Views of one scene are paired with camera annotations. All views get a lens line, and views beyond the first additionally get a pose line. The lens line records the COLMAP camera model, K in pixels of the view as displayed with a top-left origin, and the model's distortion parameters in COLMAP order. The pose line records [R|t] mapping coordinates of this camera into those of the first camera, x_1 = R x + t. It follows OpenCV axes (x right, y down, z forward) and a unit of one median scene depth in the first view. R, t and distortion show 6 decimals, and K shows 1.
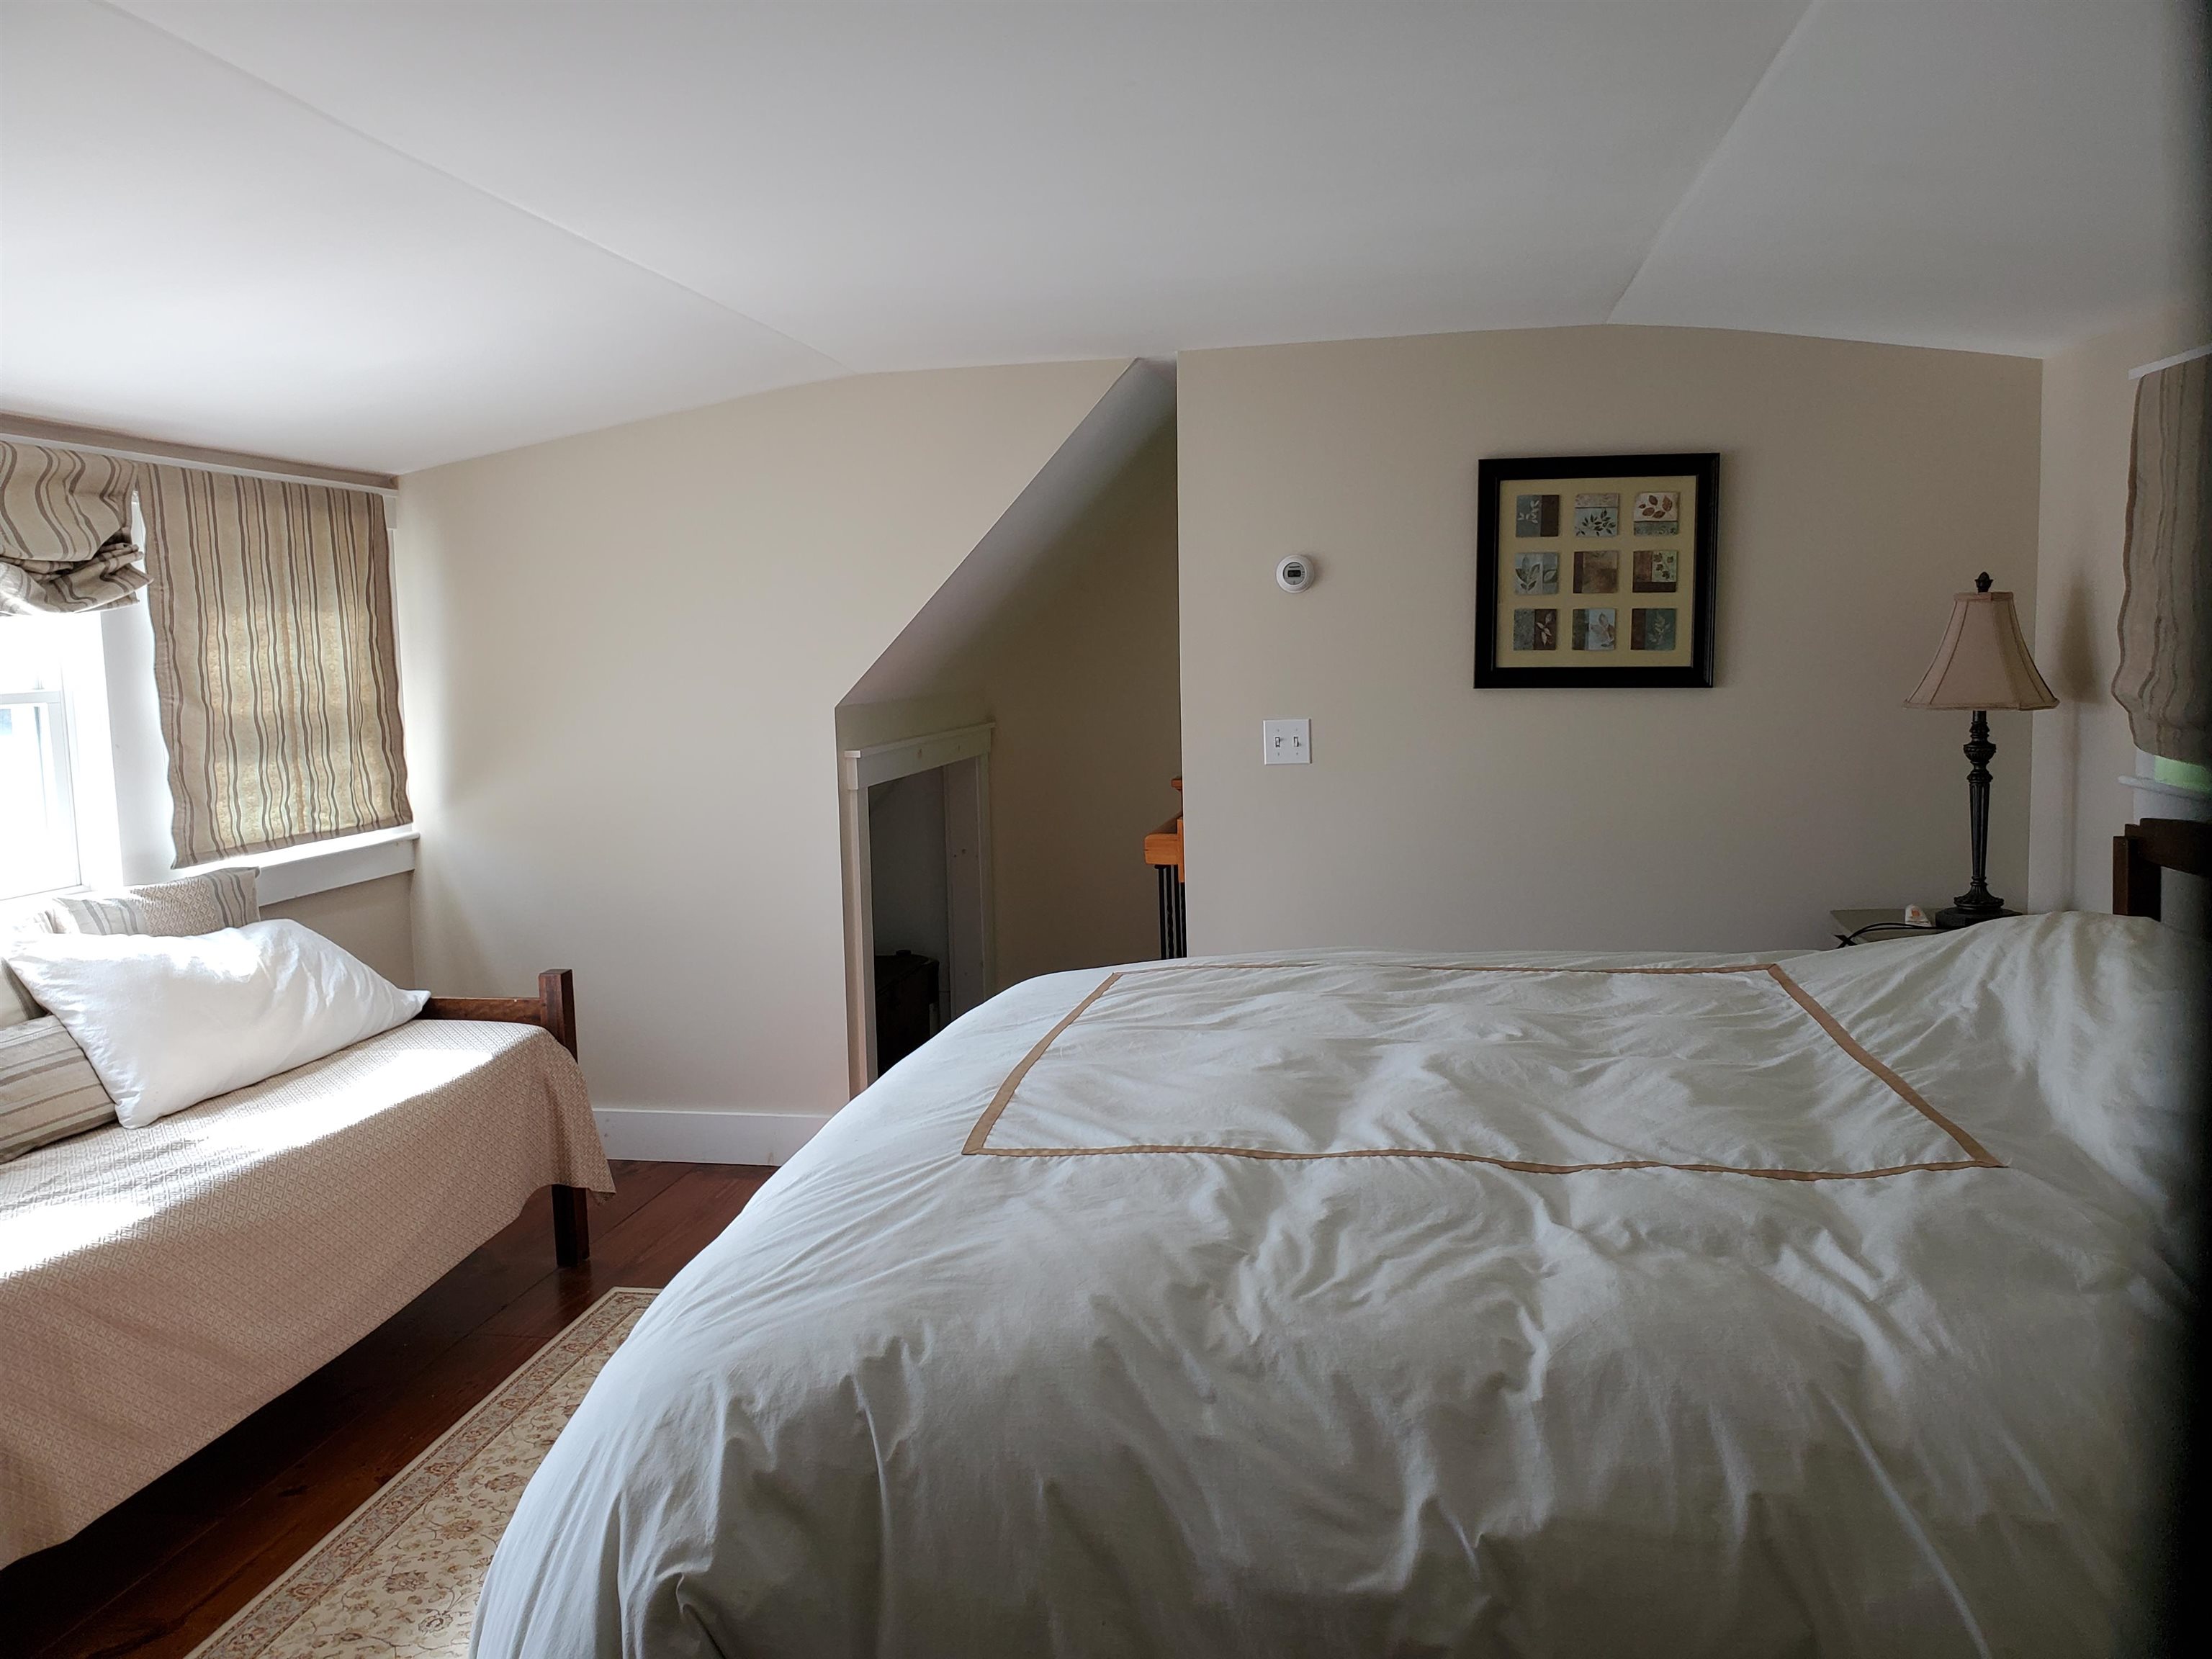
lens RADIAL K [[1729.1, 0, 1110.1], [0, 1729.1, 832.2], [0, 0, 1]] dist [0.005564, 0.007371]
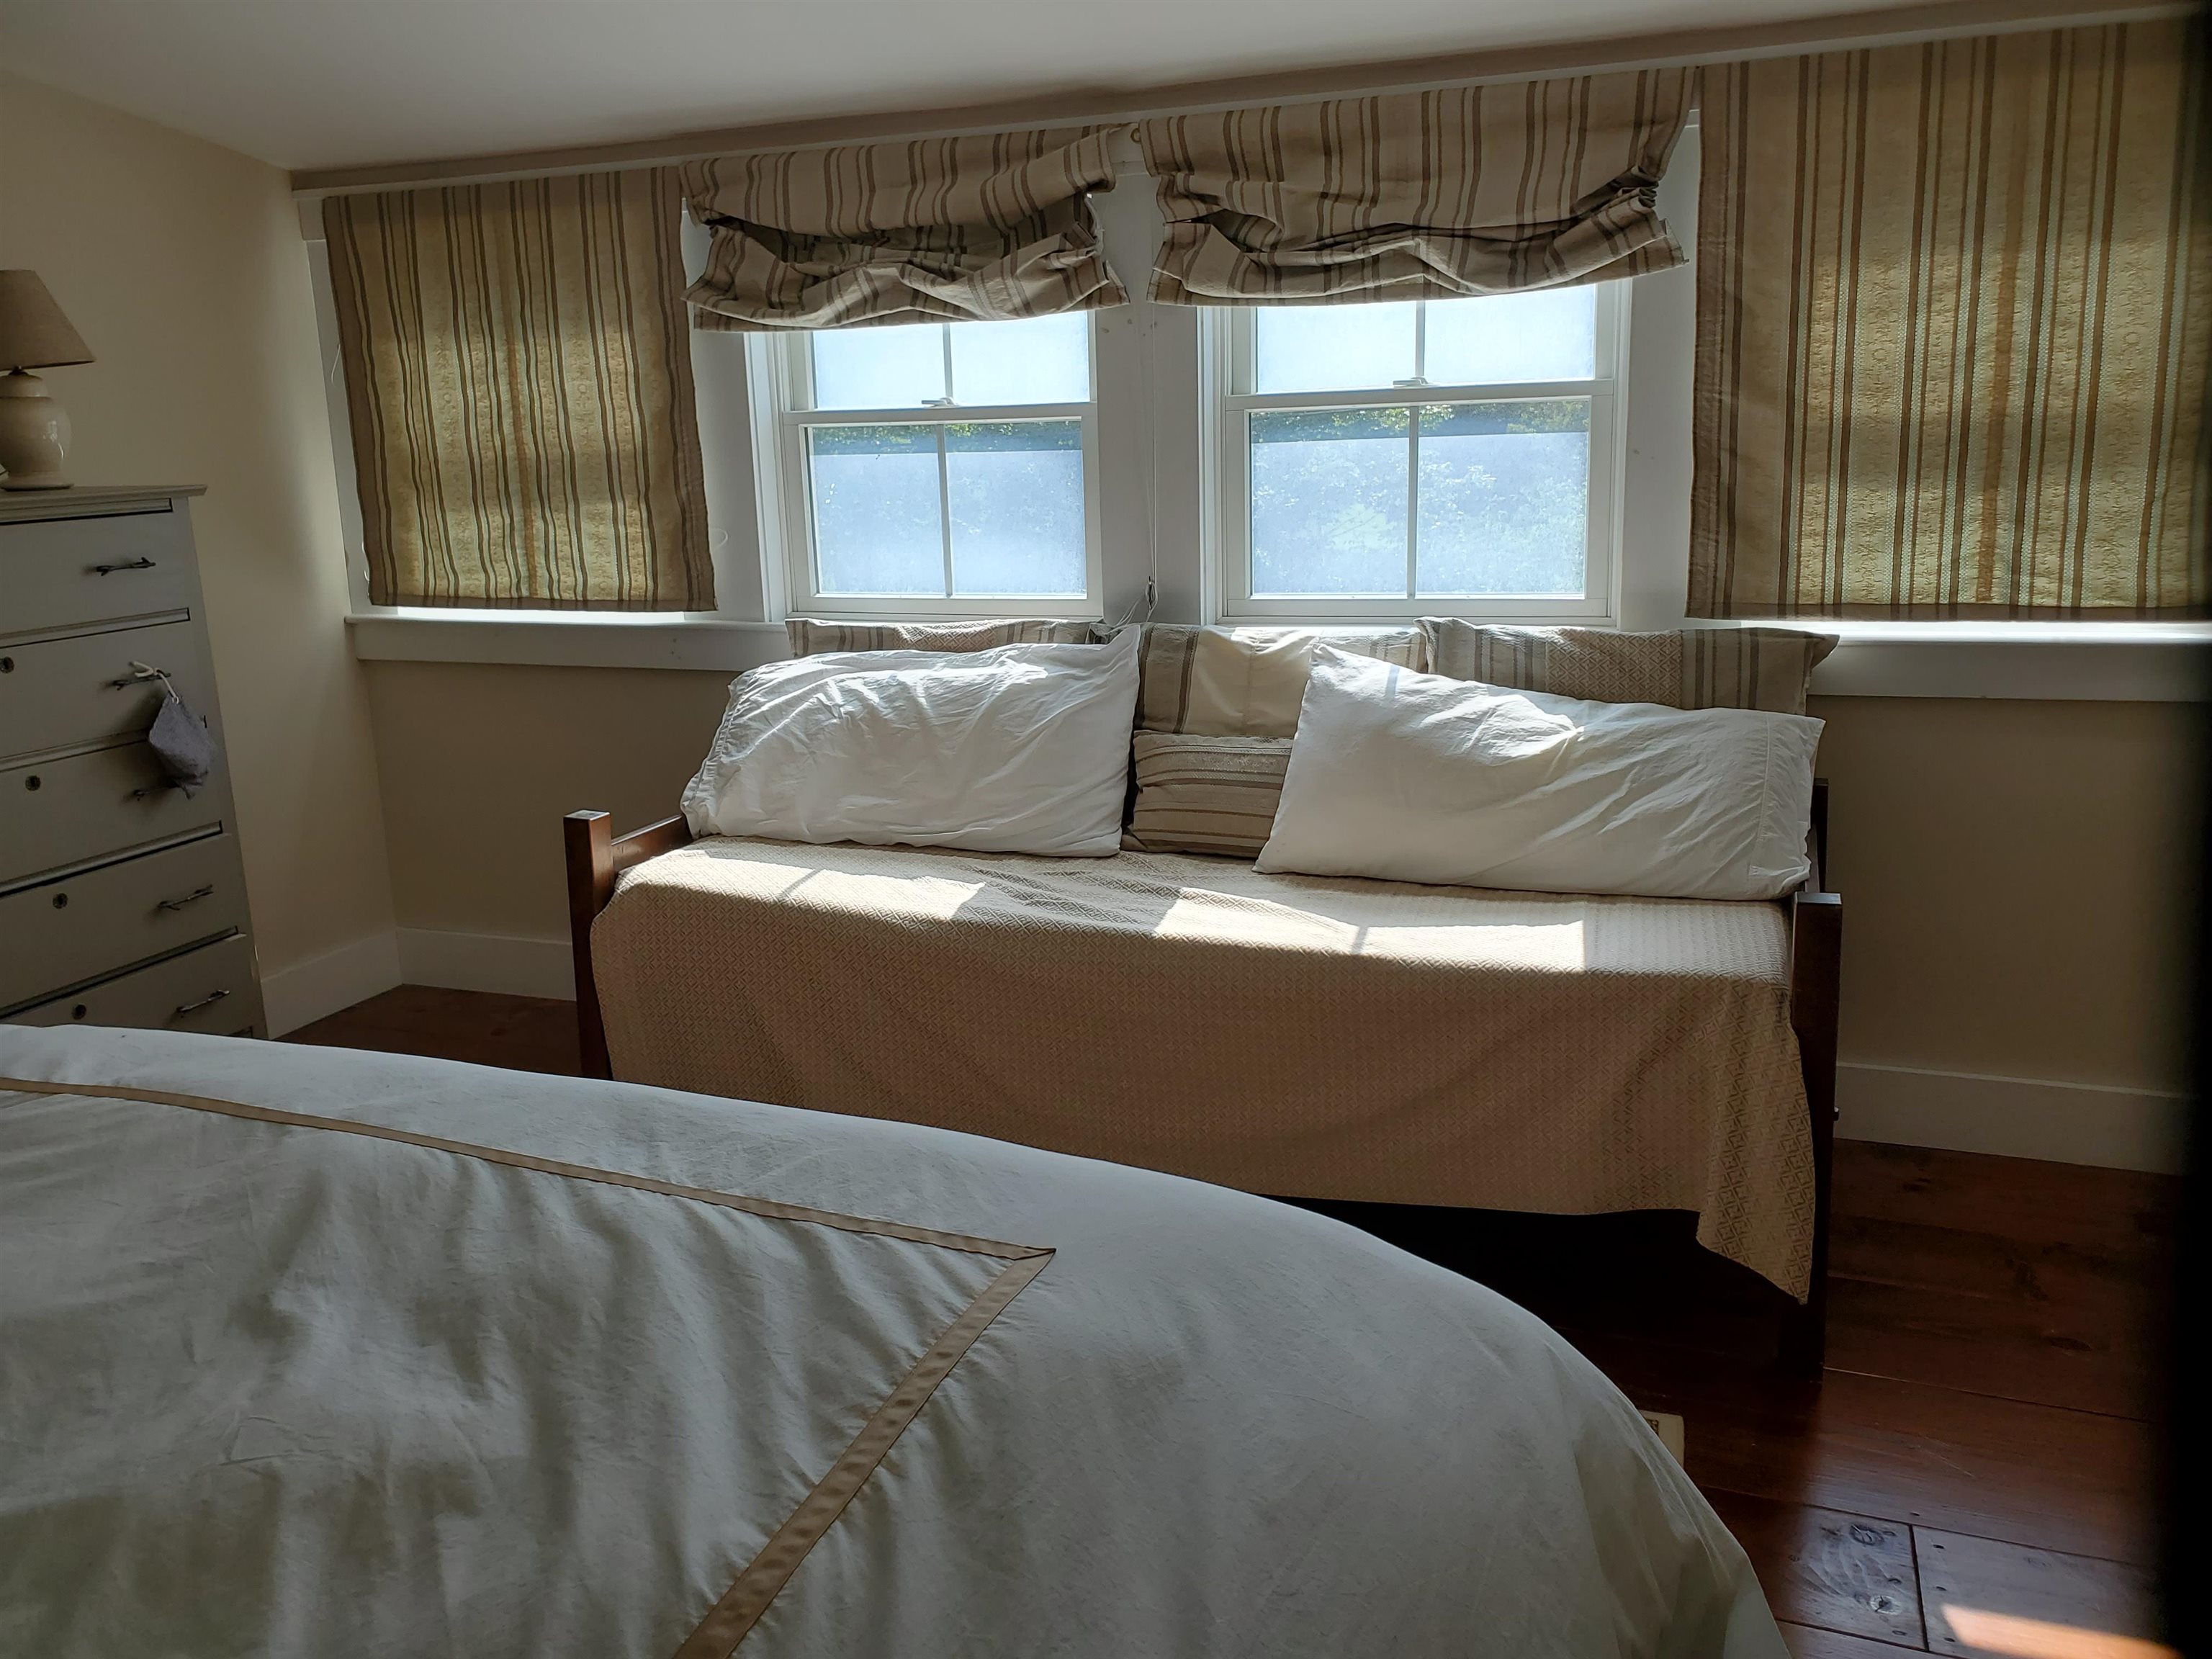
lens RADIAL K [[1729.1, 0, 1113.2], [0, 1729.1, 819.8], [0, 0, 1]] dist [0.005564, 0.007371]
pose [[-0.196139, 0.259880, -0.945511, 0.251976], [-0.067053, 0.958429, 0.277340, -0.084163], [0.978281, 0.117796, -0.170559, 0.834154]]
